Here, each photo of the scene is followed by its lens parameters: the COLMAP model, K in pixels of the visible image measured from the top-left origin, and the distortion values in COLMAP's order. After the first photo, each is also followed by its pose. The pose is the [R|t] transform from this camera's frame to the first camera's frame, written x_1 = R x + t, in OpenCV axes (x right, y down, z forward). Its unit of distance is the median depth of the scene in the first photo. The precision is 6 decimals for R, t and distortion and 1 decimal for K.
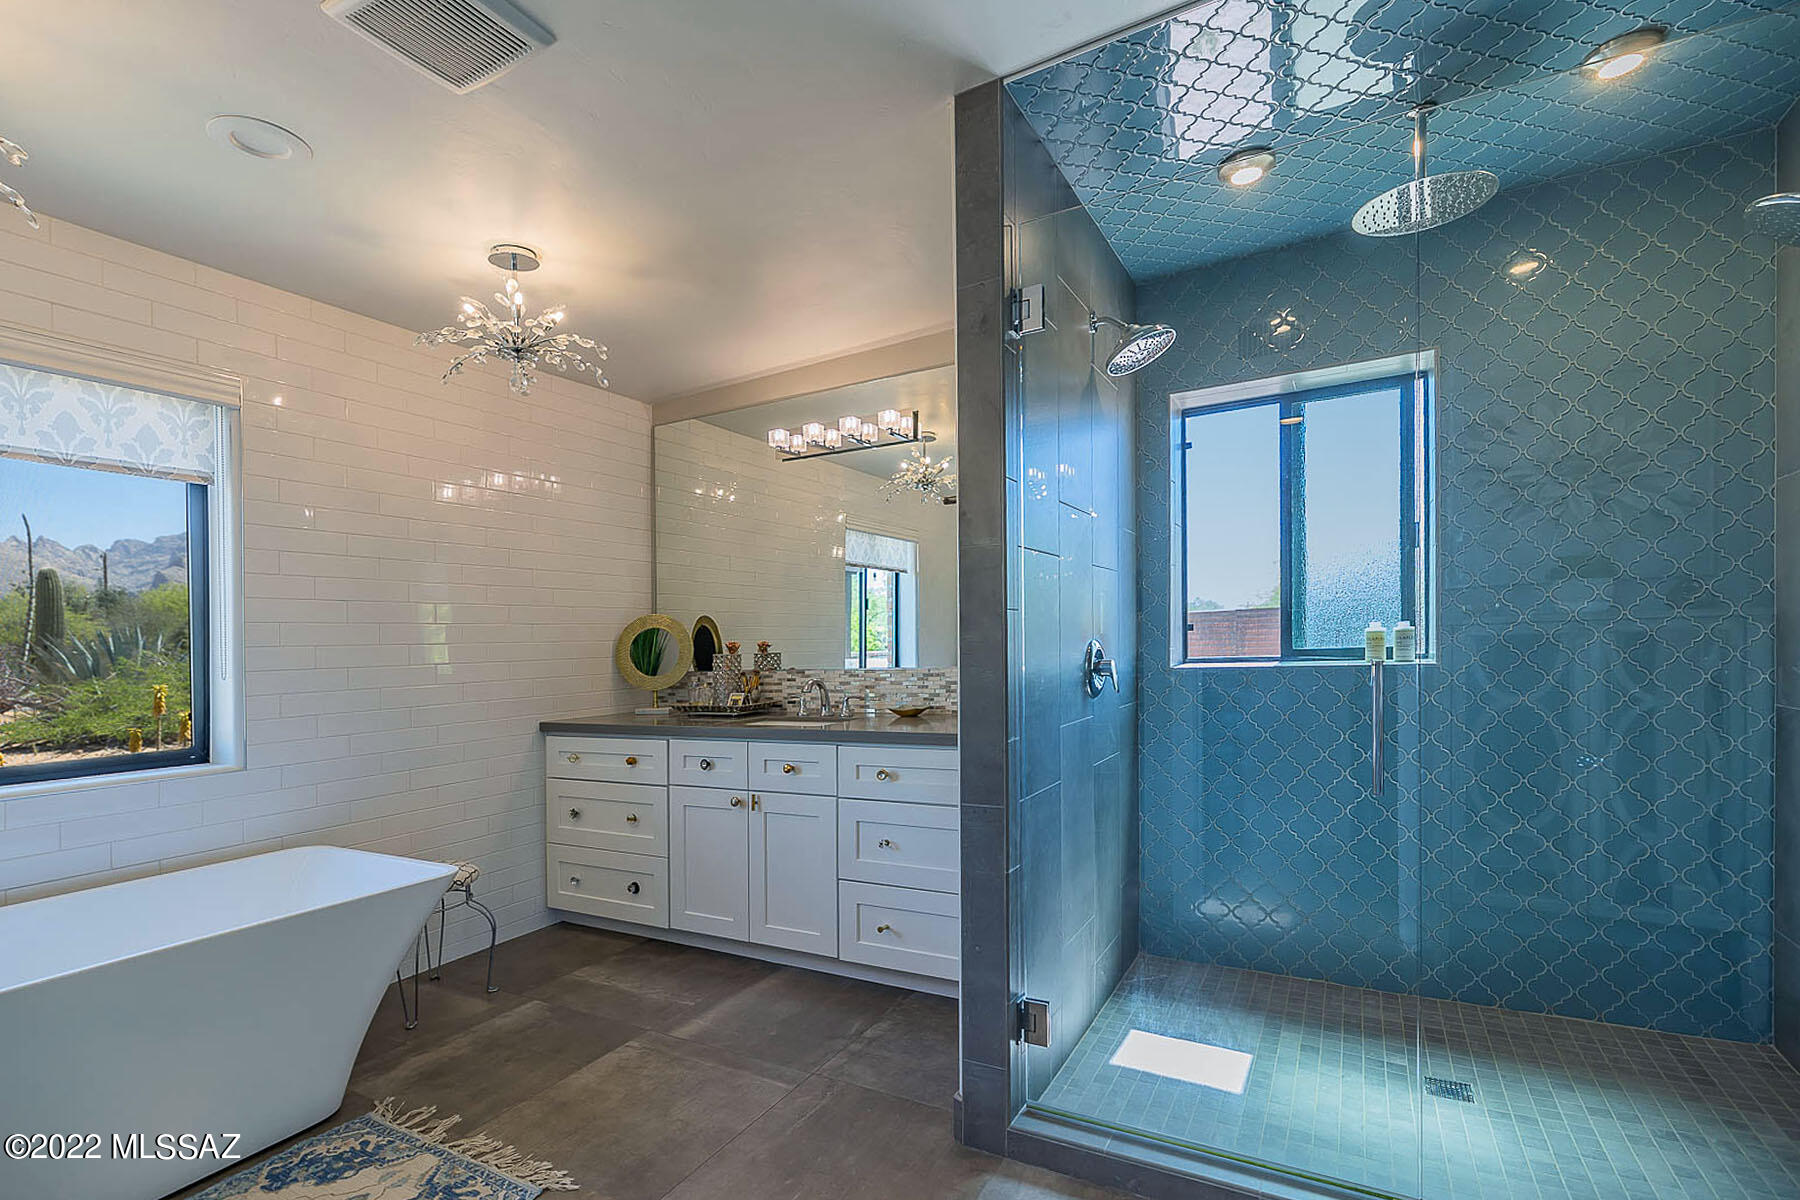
lens RADIAL K [[791.9, 0, 903.1], [0, 791.9, 621.8], [0, 0, 1]] dist [-0.000020, 0.000142]
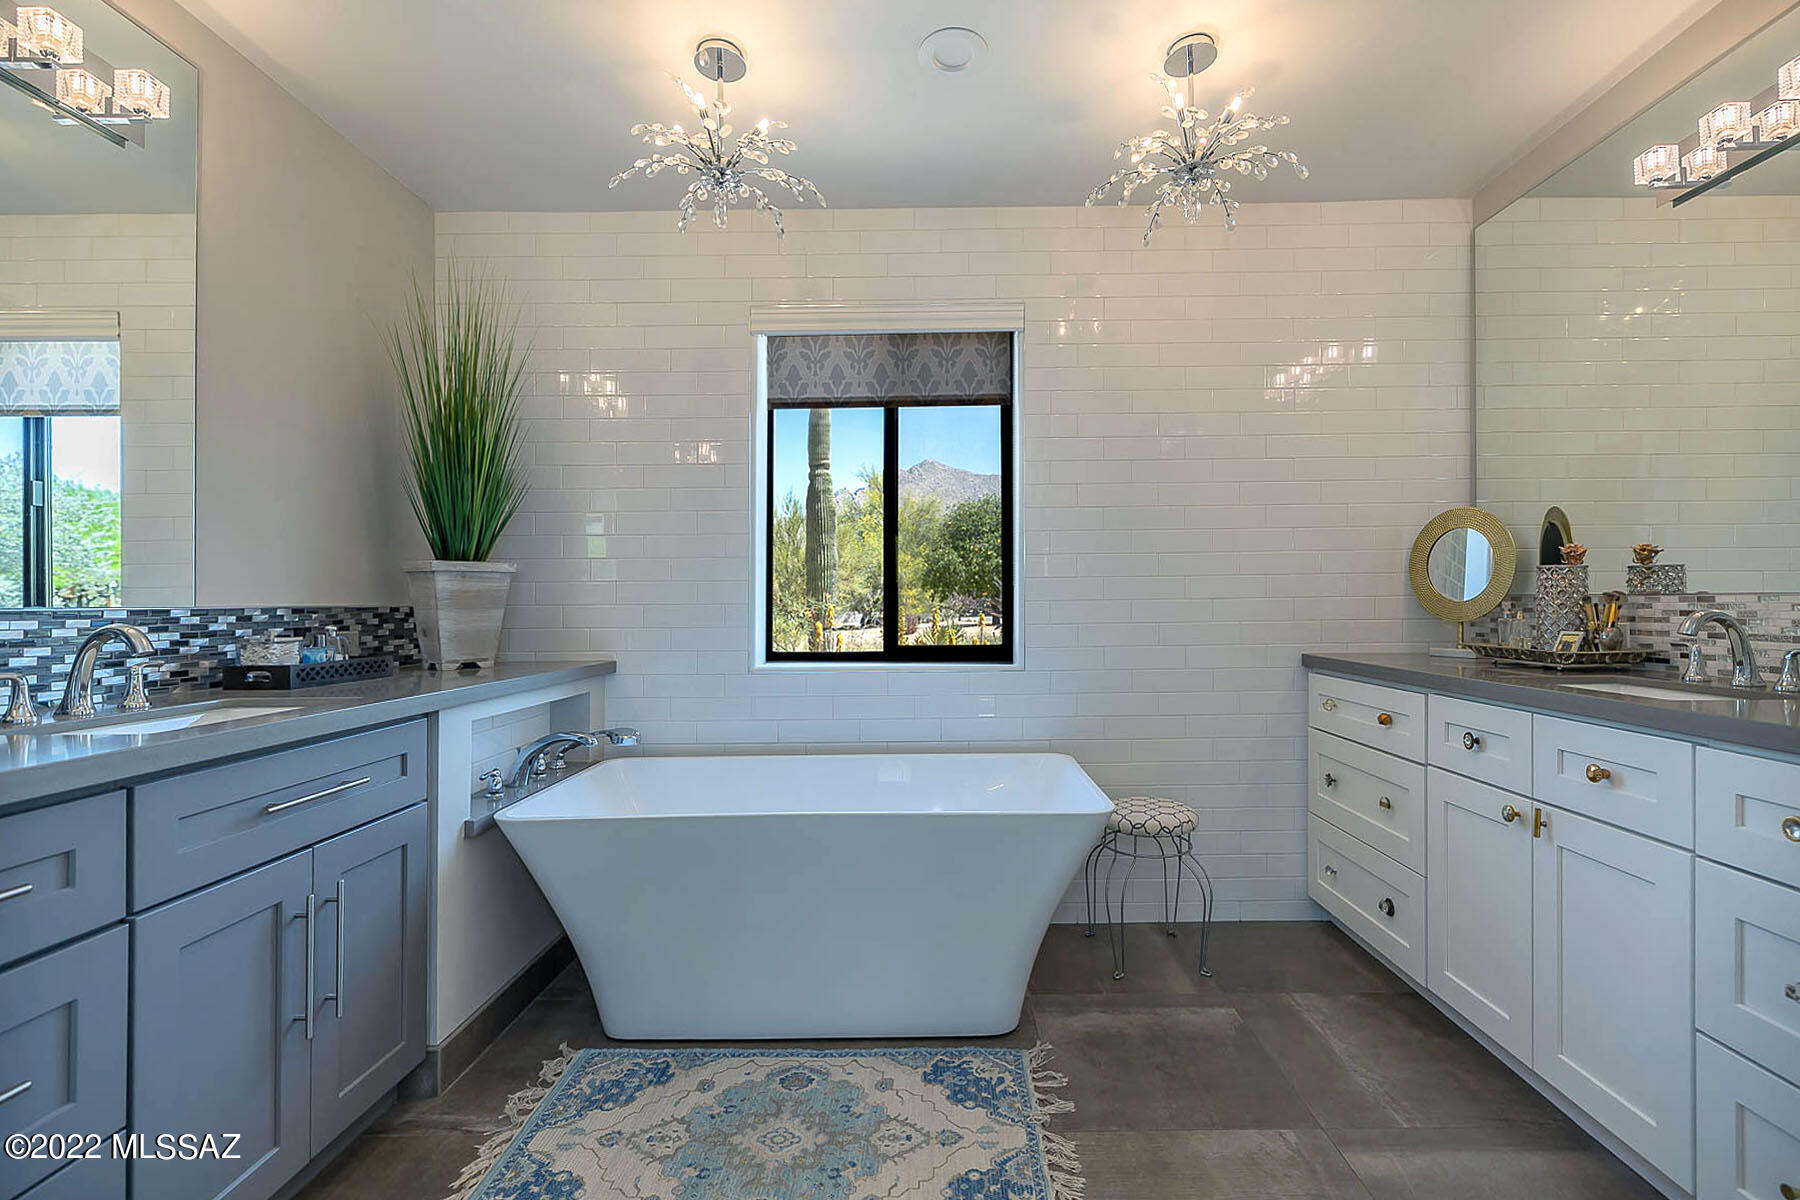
lens RADIAL K [[887.5, 0, 900.1], [0, 887.5, 552.0], [0, 0, 1]] dist [0.000710, 0.000750]
pose [[0.509719, -0.006350, -0.860318, 0.109464], [0.006933, 0.999971, -0.003273, 0.033888], [0.860313, -0.004297, 0.509748, 0.270978]]
